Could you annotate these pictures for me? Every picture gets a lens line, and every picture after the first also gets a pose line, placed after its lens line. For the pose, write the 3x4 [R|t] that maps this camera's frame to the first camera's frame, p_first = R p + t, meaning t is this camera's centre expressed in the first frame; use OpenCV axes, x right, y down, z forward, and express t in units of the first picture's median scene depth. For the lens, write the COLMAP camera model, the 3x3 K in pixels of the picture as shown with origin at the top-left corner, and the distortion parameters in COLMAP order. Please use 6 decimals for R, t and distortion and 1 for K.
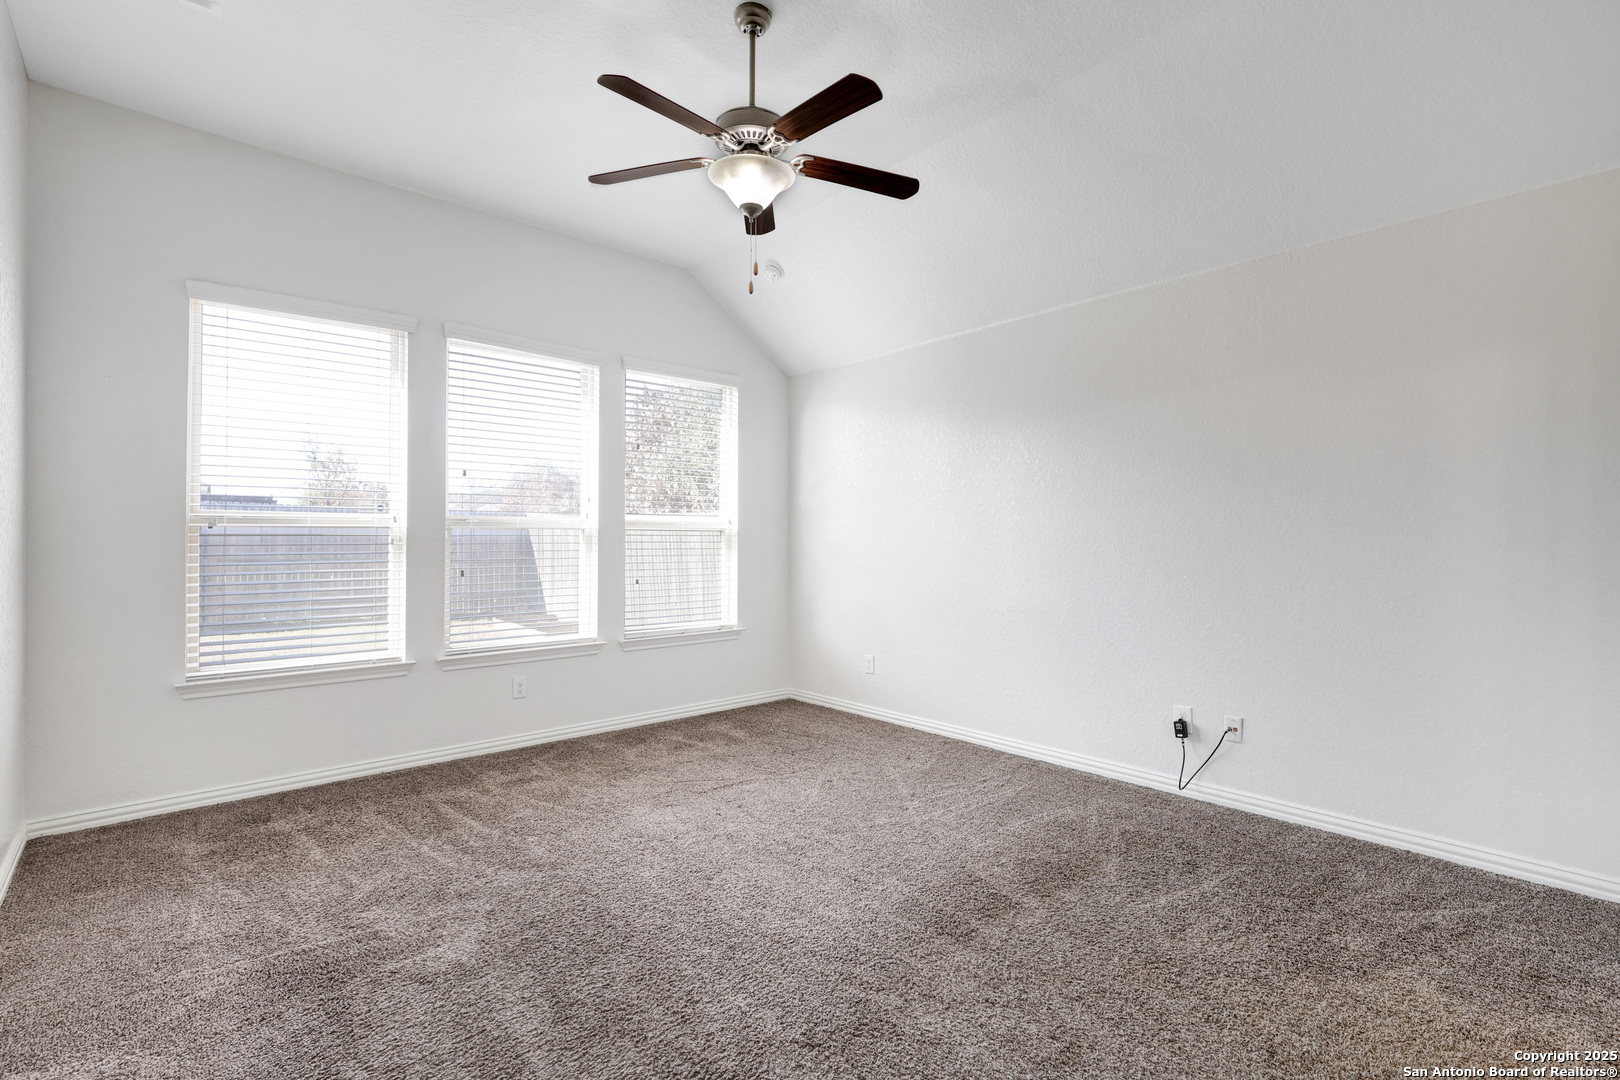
lens RADIAL K [[757.1, 0, 782.0], [0, 757.1, 540.3], [0, 0, 1]] dist [0.000246, 0.000145]
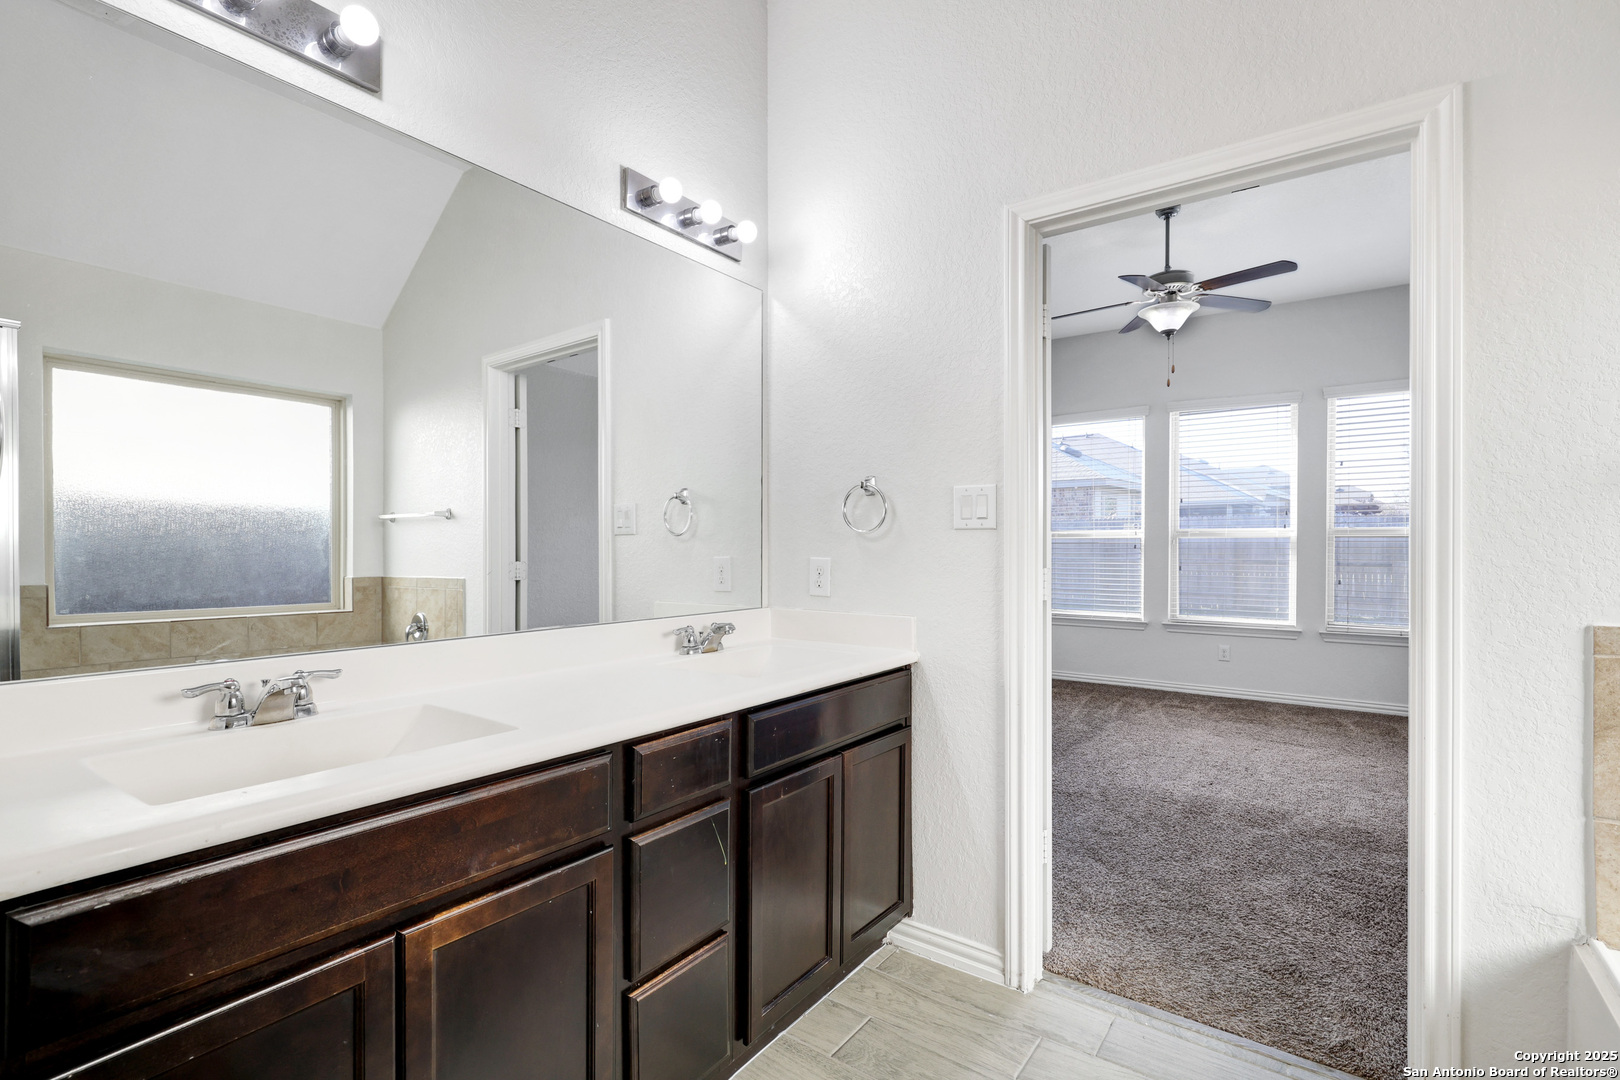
lens RADIAL K [[757.1, 0, 782.0], [0, 757.1, 540.3], [0, 0, 1]] dist [0.000246, 0.000145]
pose [[0.189394, -0.002472, -0.981898, 0.842779], [-0.004158, 0.999986, -0.003319, -0.001168], [0.981892, 0.004711, 0.189381, -0.042455]]
